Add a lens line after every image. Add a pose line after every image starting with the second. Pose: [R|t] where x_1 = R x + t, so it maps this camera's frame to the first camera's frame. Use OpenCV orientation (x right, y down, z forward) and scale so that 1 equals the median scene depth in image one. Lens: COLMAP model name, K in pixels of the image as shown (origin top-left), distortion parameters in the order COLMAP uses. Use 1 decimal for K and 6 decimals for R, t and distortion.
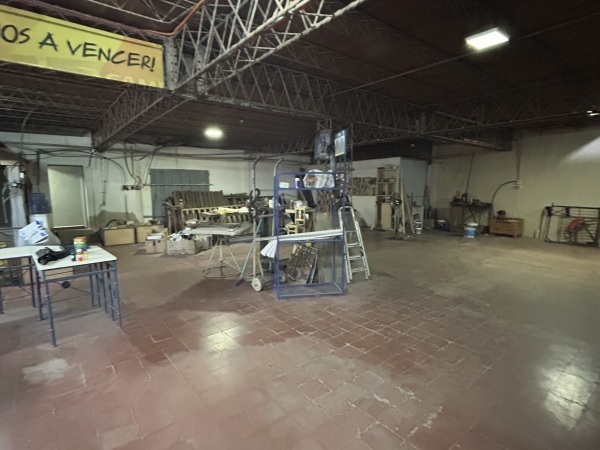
lens RADIAL K [[333.7, 0, 300.0], [0, 333.7, 225.0], [0, 0, 1]] dist [0.000478, 0.000573]
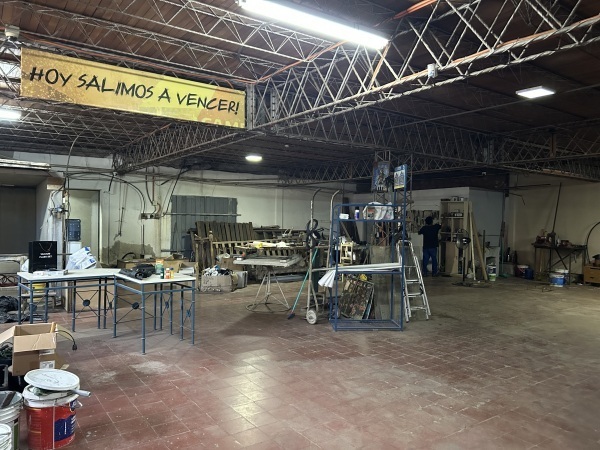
lens RADIAL K [[481.6, 0, 300.0], [0, 481.6, 225.0], [0, 0, 1]] dist [0.049895, -0.008545]
pose [[0.997798, 0.024075, -0.061796, -0.074486], [-0.030509, 0.993964, -0.105378, 0.054118], [0.058886, 0.107031, 0.992510, -0.380598]]
